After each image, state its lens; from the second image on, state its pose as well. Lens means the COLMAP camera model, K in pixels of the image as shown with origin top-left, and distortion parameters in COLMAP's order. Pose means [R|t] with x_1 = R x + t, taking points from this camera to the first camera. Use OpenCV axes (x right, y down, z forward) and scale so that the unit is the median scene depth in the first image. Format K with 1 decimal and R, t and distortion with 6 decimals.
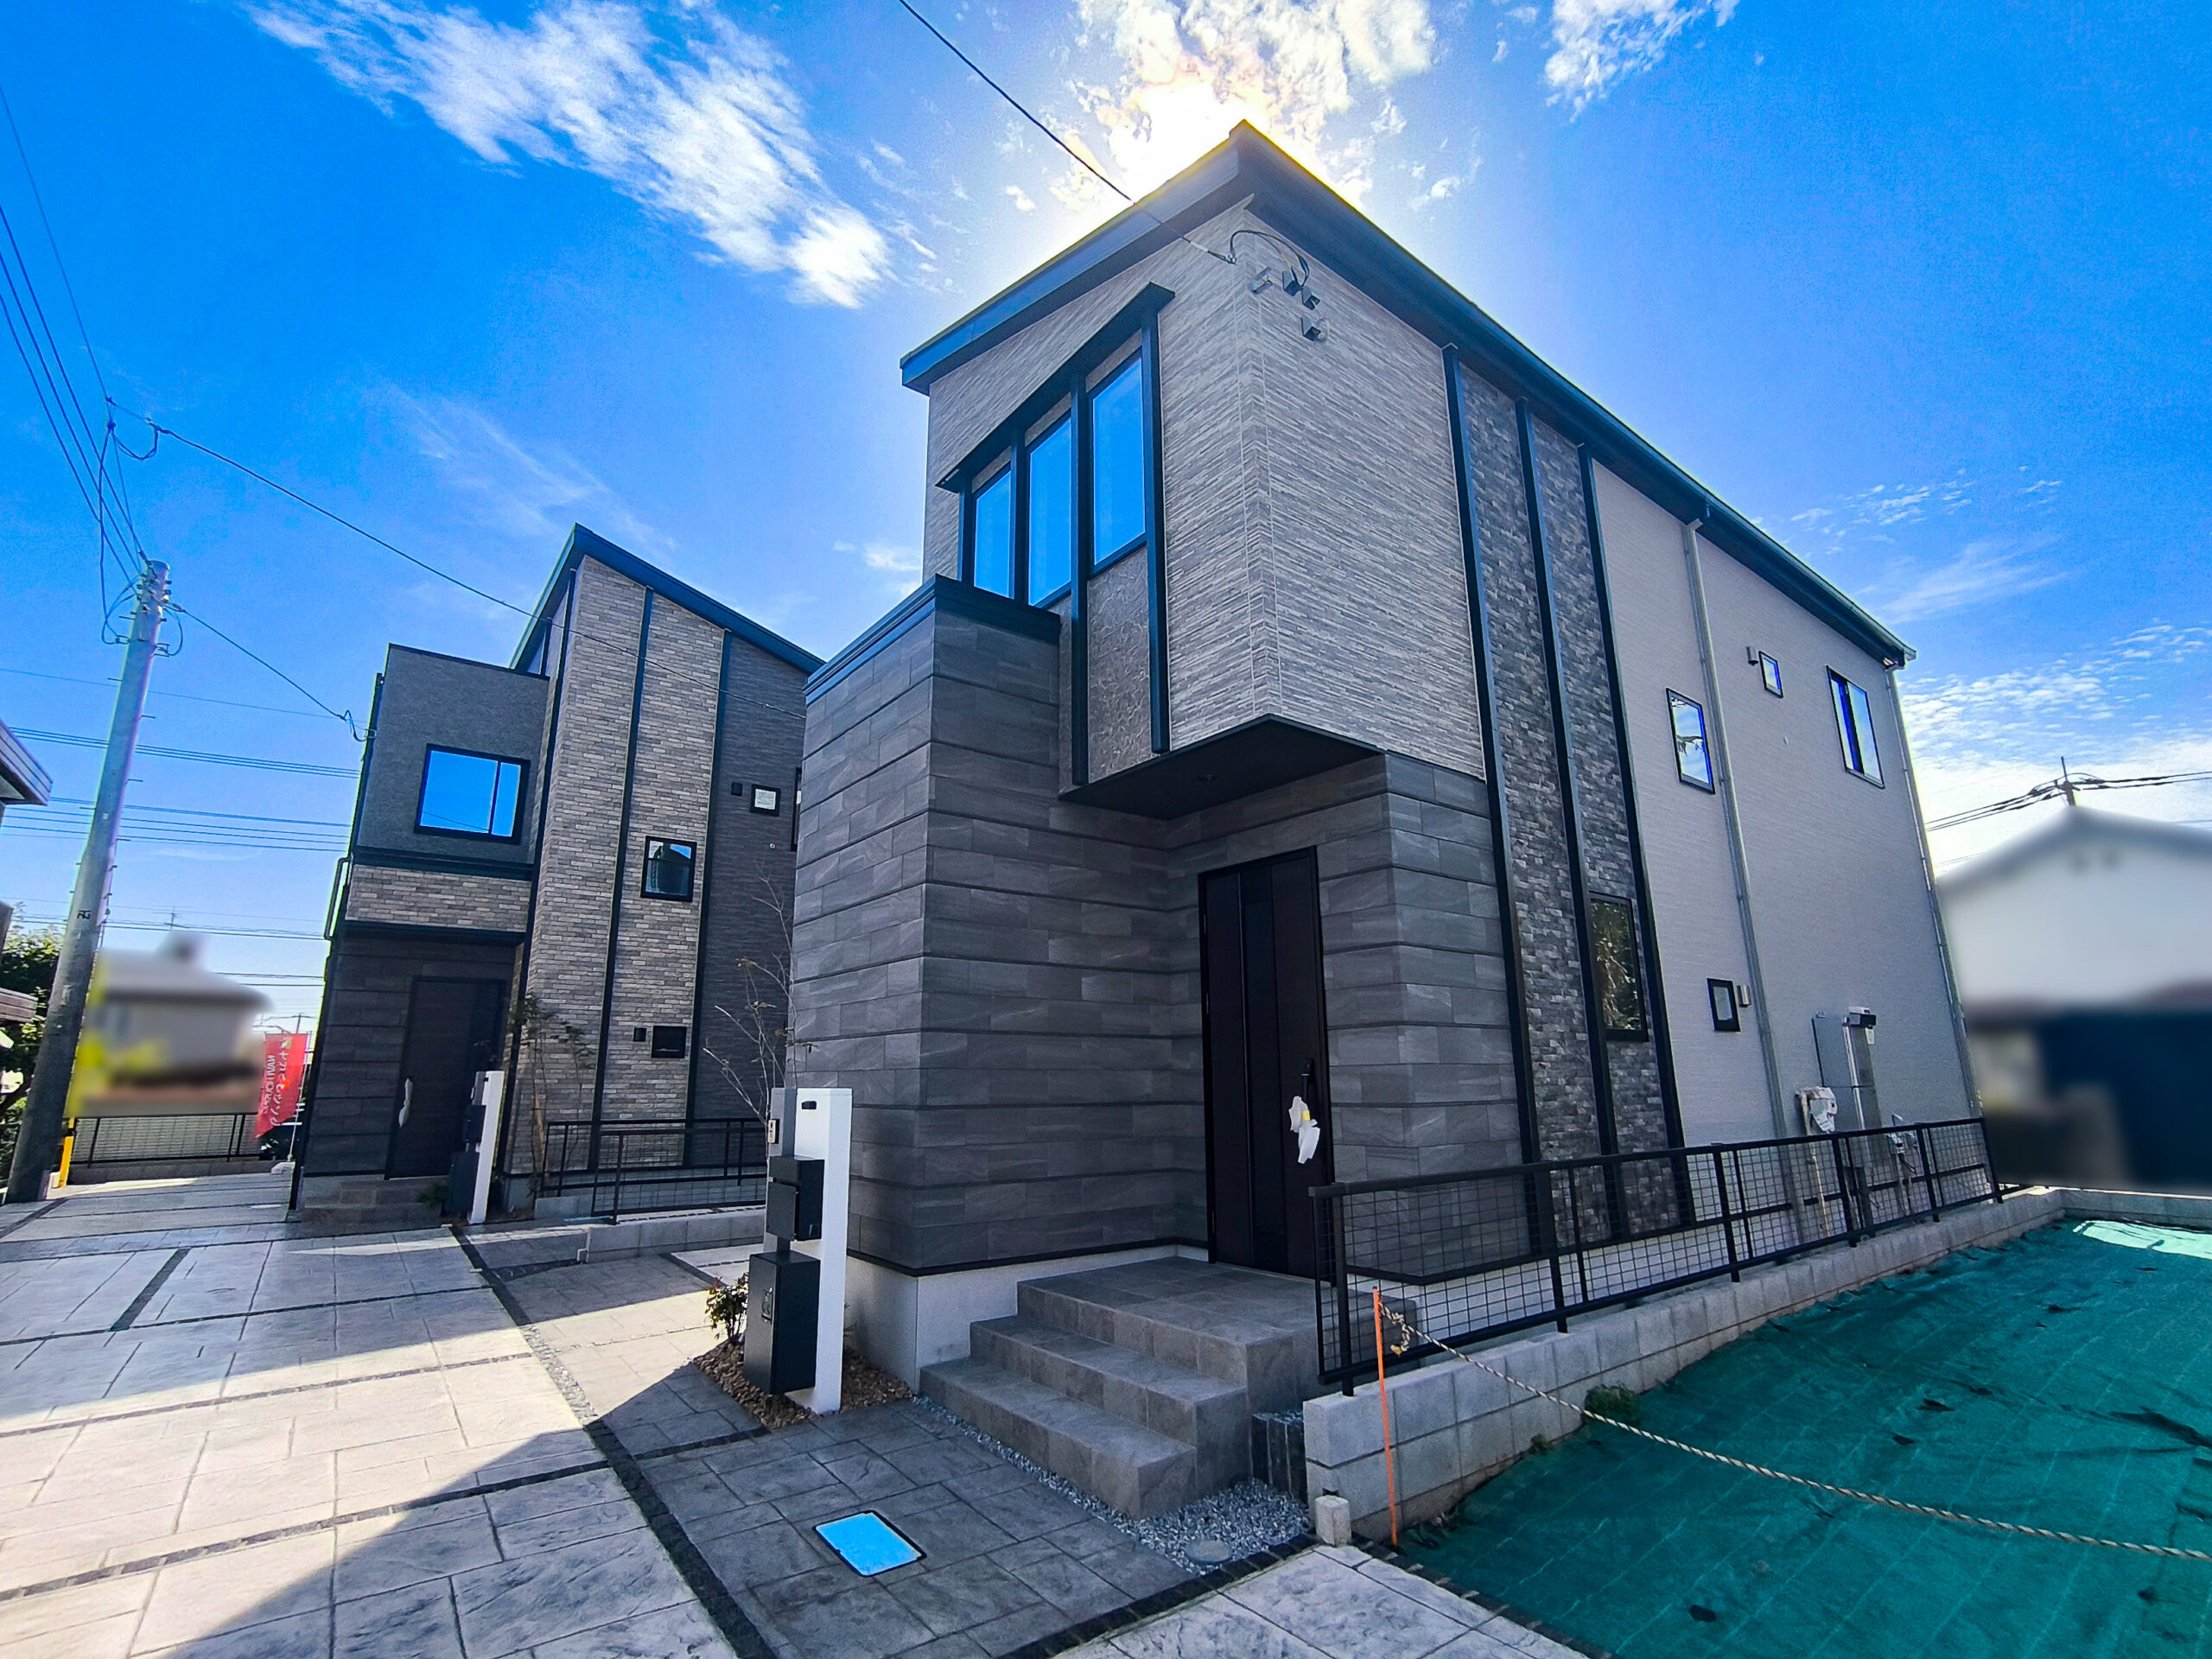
lens RADIAL K [[1008.9, 0, 1102.6], [0, 1008.9, 840.5], [0, 0, 1]] dist [0.006257, 0.005583]
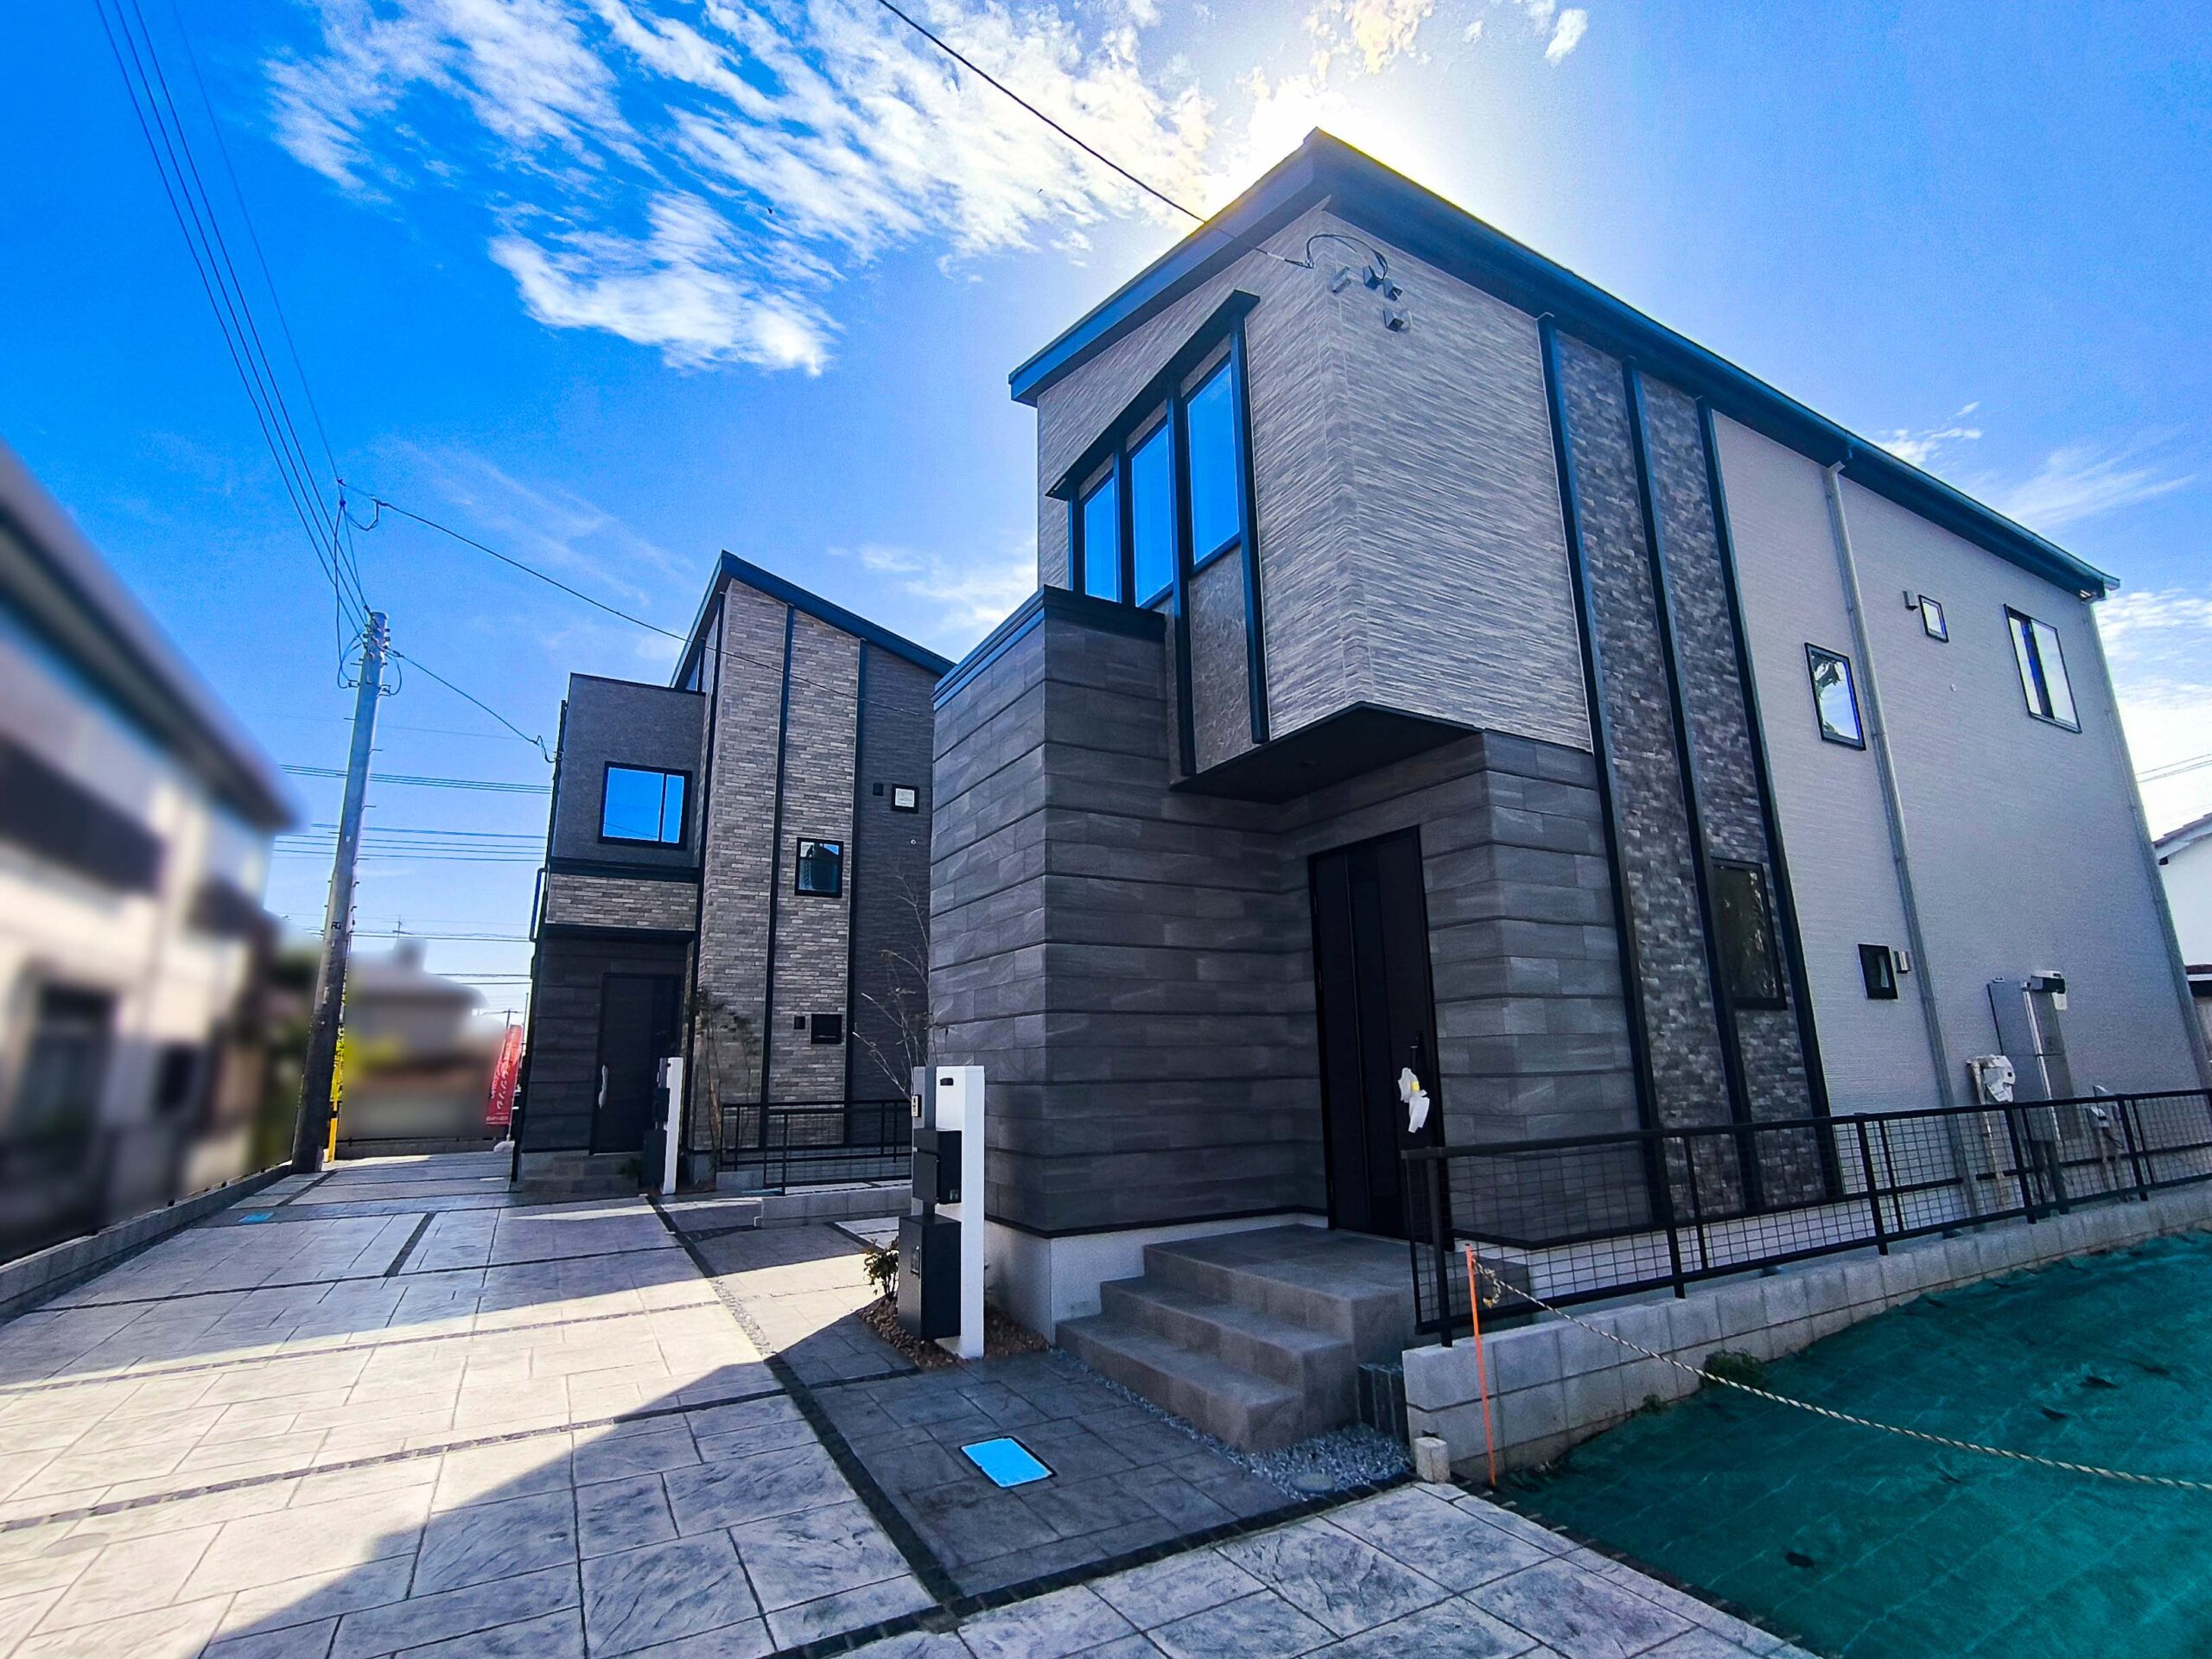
lens RADIAL K [[1008.9, 0, 1116.7], [0, 1008.9, 827.0], [0, 0, 1]] dist [0.006257, 0.005583]
pose [[0.991981, -0.040899, -0.119583, 0.027978], [0.041323, 0.999145, 0.001072, -0.005855], [0.119437, -0.006005, 0.992824, -0.050858]]
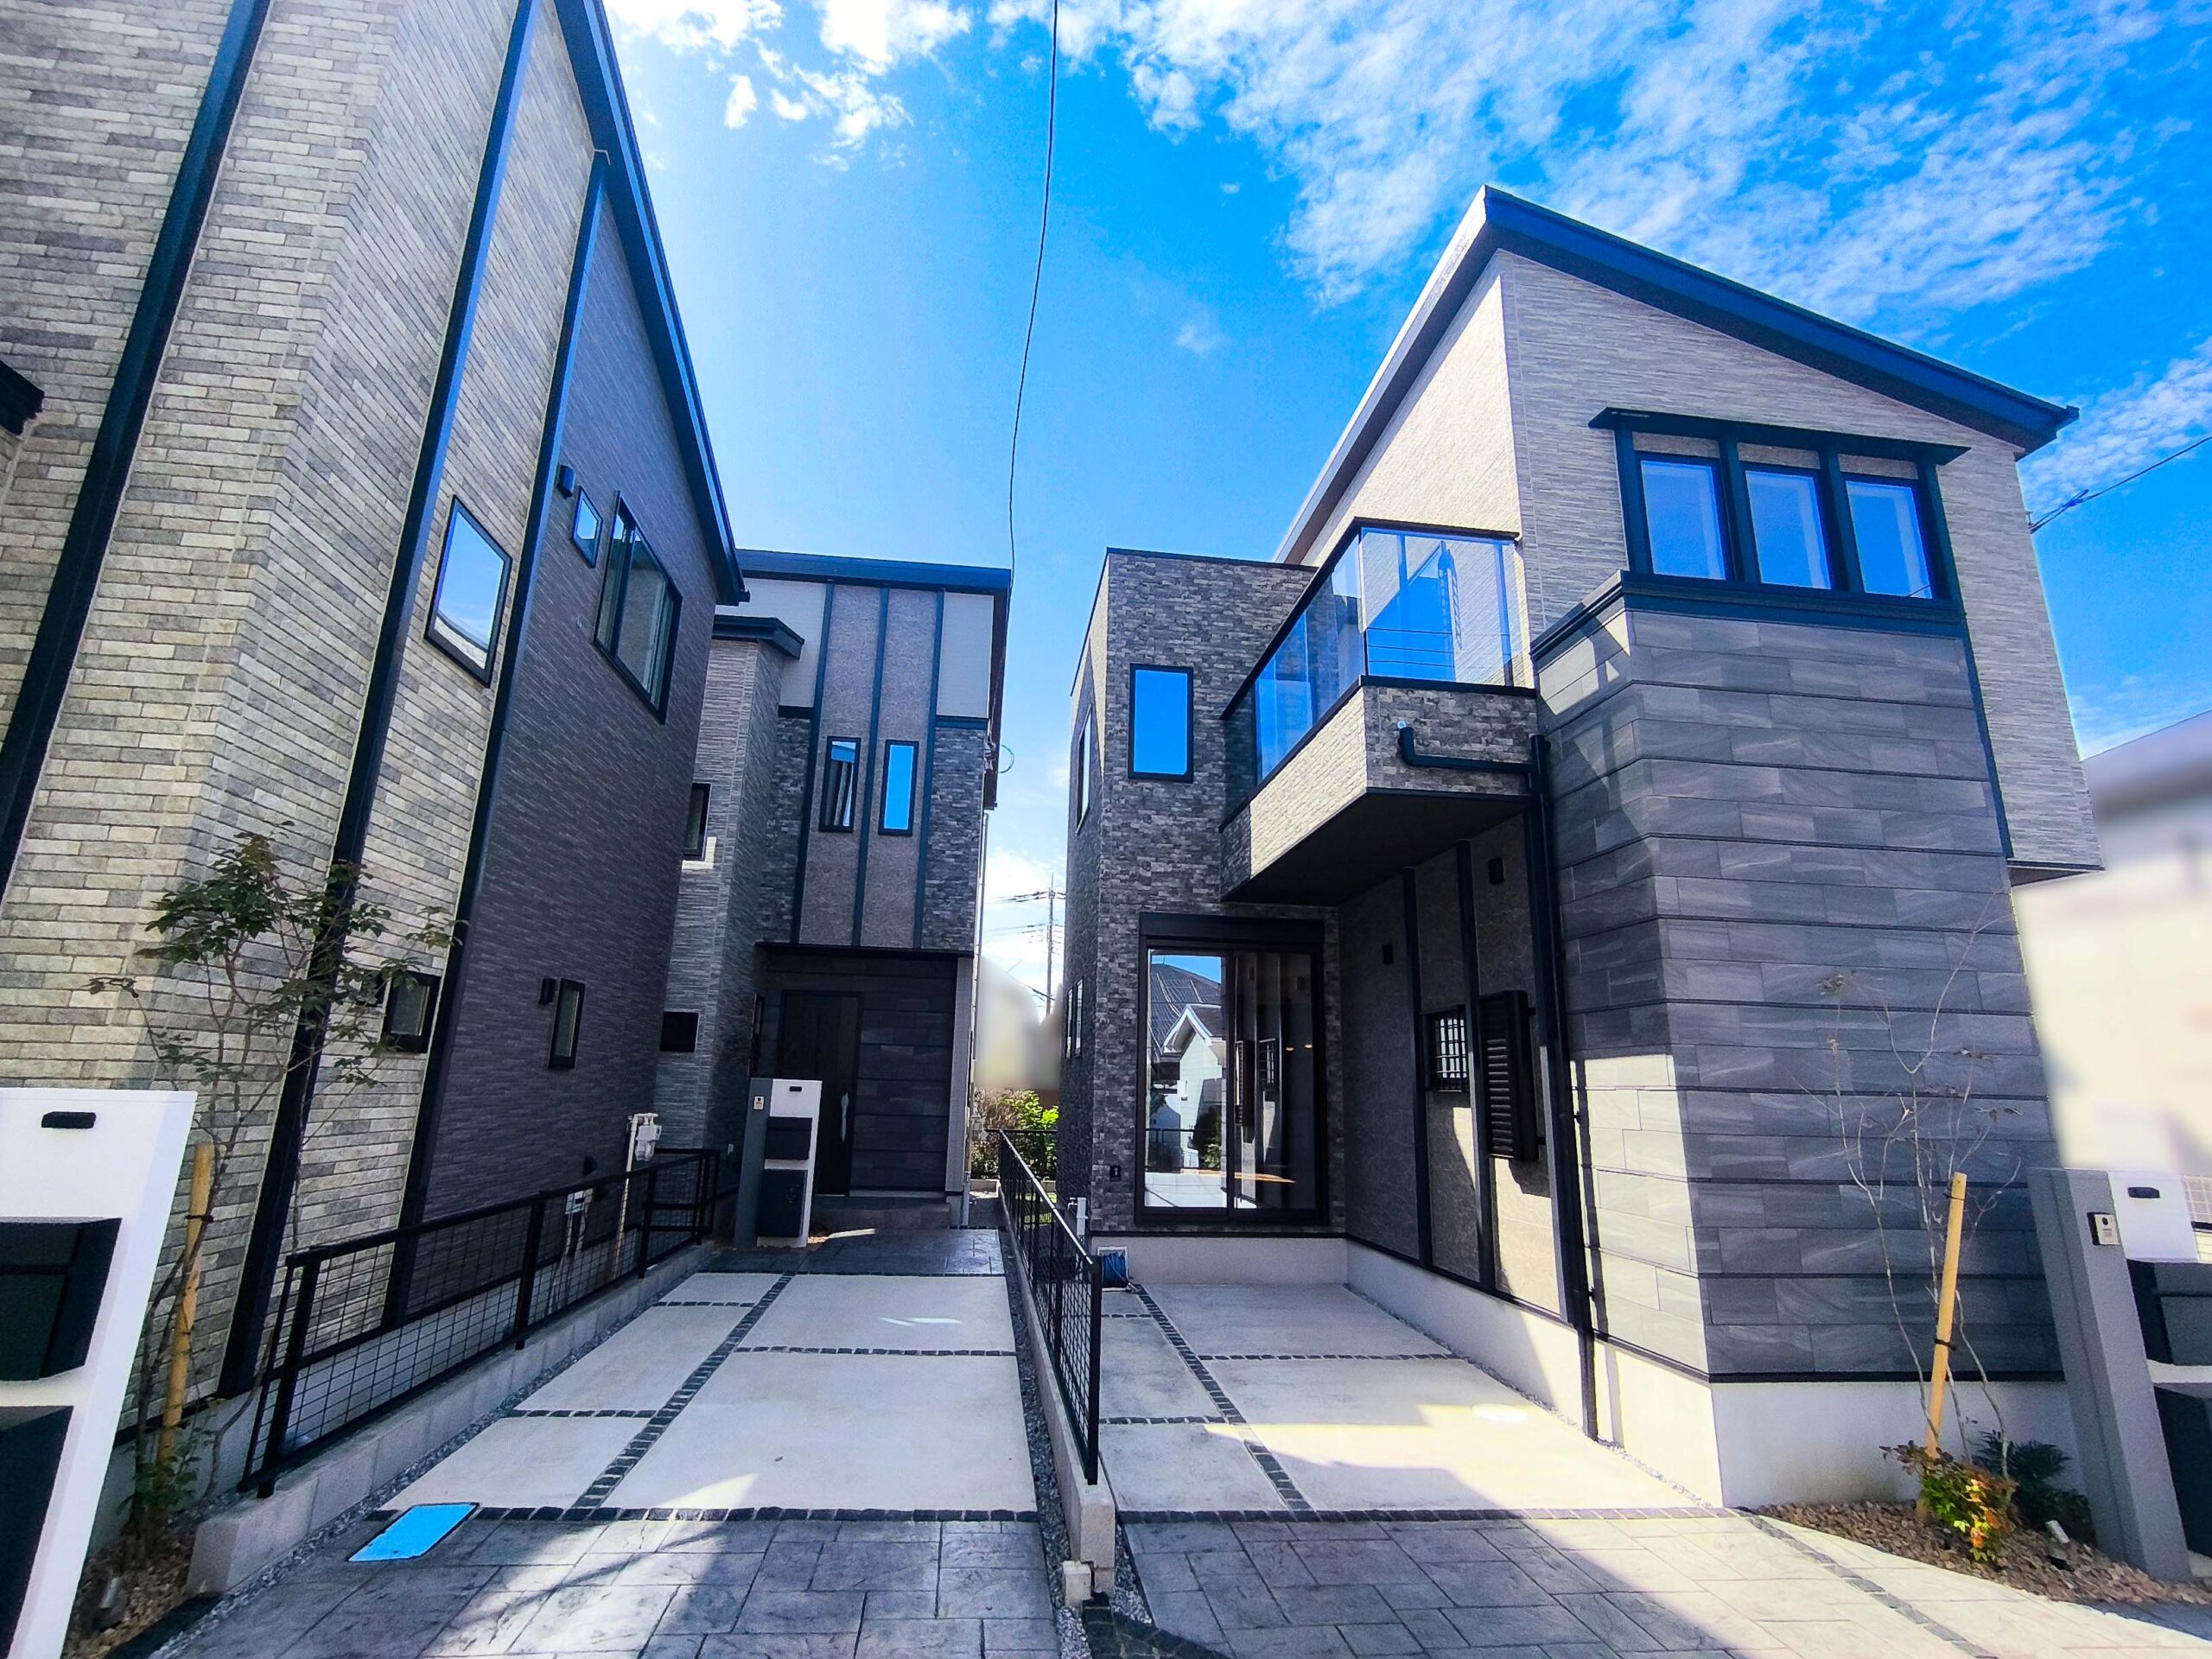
lens RADIAL K [[1008.9, 0, 1108.8], [0, 1008.9, 819.2], [0, 0, 1]] dist [0.006257, 0.005583]
pose [[0.485182, 0.239942, 0.840849, -1.300000], [-0.225318, 0.963448, -0.144915, 0.245892], [-0.844885, -0.119148, 0.521510, 1.143924]]
